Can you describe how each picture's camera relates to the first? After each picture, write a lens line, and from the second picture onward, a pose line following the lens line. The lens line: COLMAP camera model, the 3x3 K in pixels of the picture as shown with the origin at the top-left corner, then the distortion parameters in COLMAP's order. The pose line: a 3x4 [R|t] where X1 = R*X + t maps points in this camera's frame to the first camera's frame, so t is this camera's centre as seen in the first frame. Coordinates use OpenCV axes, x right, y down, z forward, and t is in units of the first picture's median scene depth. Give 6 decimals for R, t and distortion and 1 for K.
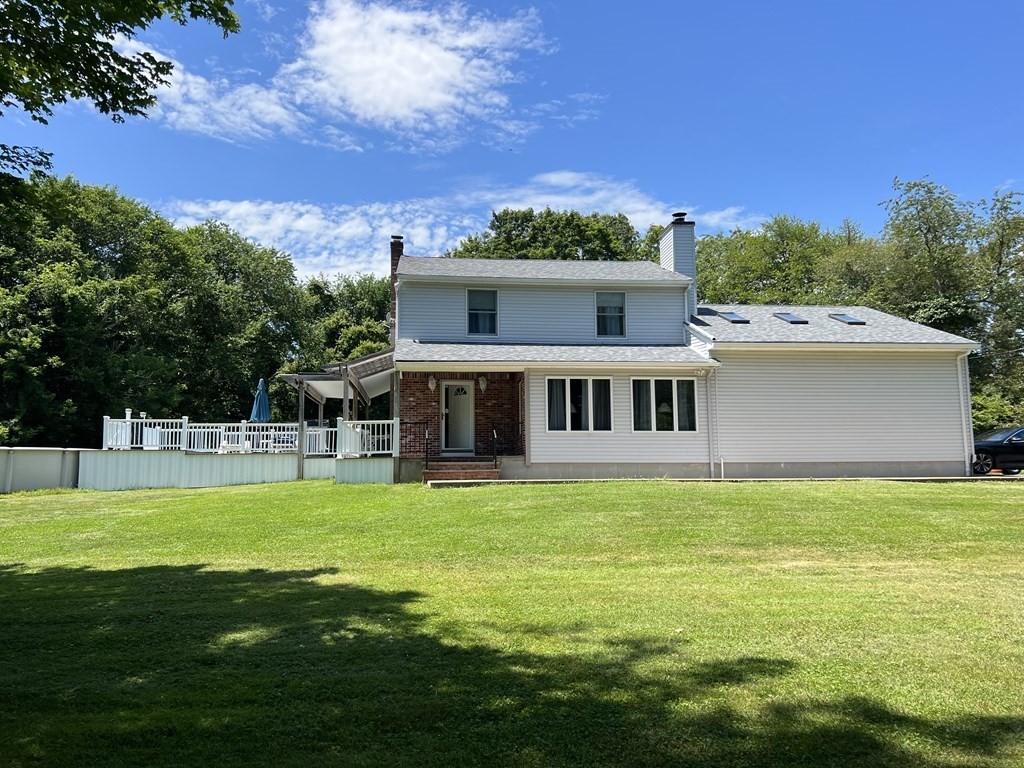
lens RADIAL K [[796.3, 0, 512.0], [0, 796.3, 384.0], [0, 0, 1]] dist [0.005908, 0.002971]
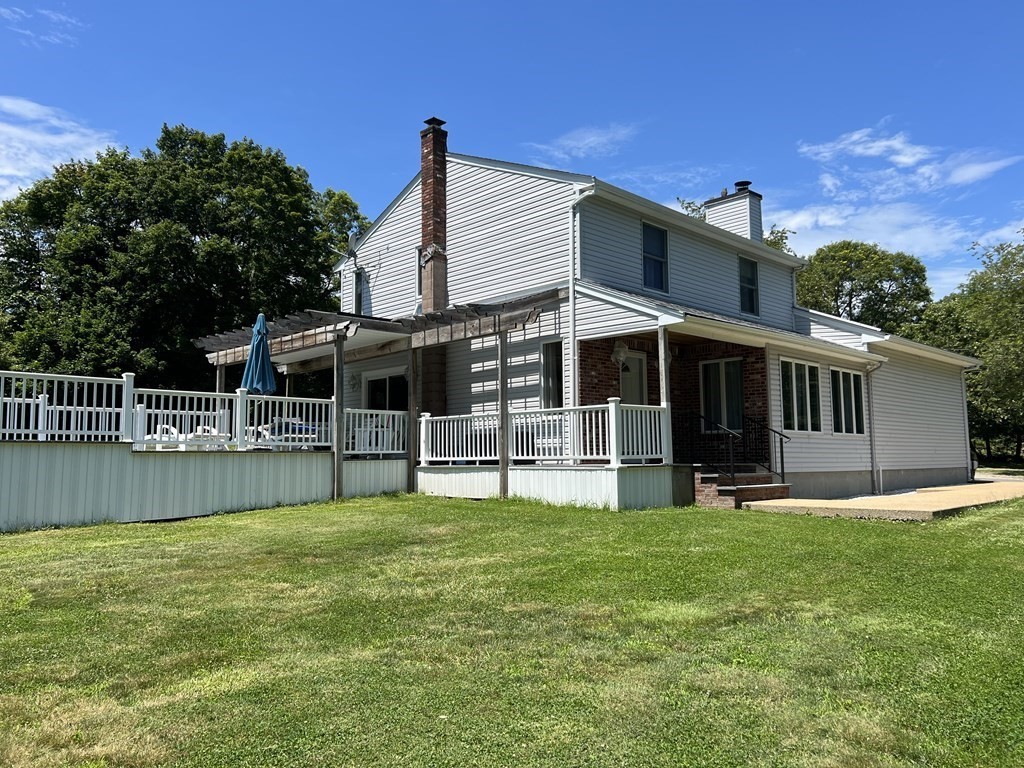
lens RADIAL K [[796.3, 0, 512.0], [0, 796.3, 384.0], [0, 0, 1]] dist [0.005908, 0.002971]
pose [[0.777770, 0.064607, 0.625220, -0.577875], [-0.070842, 0.997376, -0.014936, 0.042004], [-0.624544, -0.032675, 0.780306, 0.526035]]
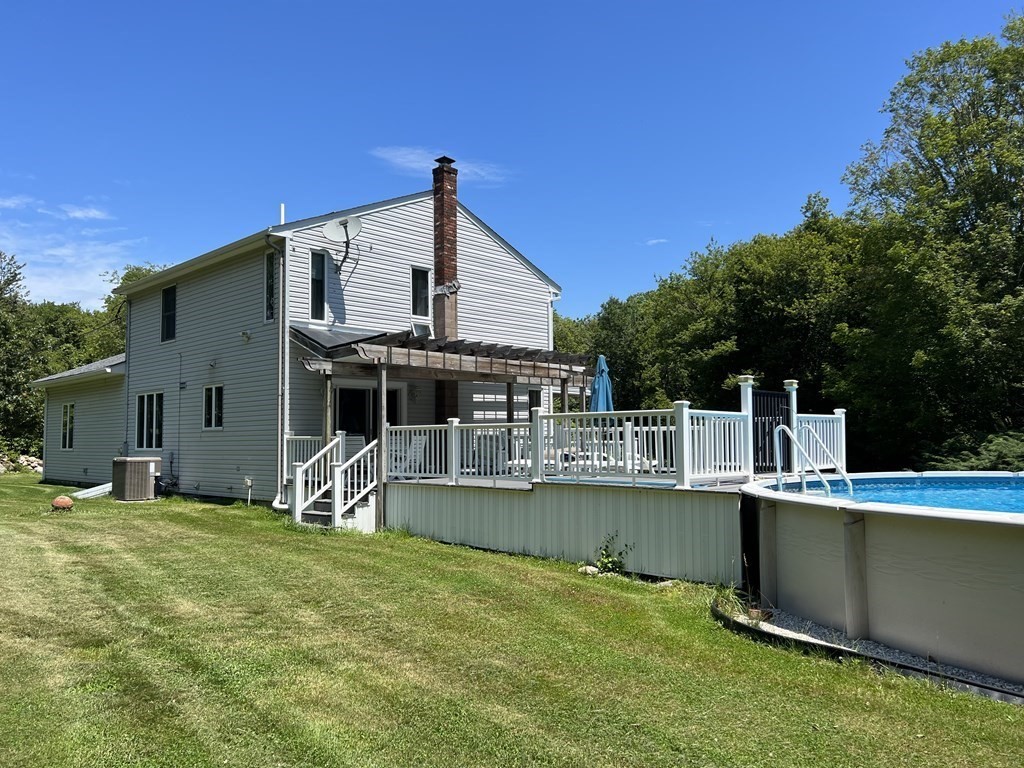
lens RADIAL K [[760.5, 0, 512.0], [0, 760.5, 384.0], [0, 0, 1]] dist [-0.003374, -0.002938]
pose [[-0.654266, 0.061633, 0.753749, -0.775067], [-0.083035, 0.984794, -0.152601, 0.117315], [-0.751692, -0.162429, -0.639199, 1.491506]]
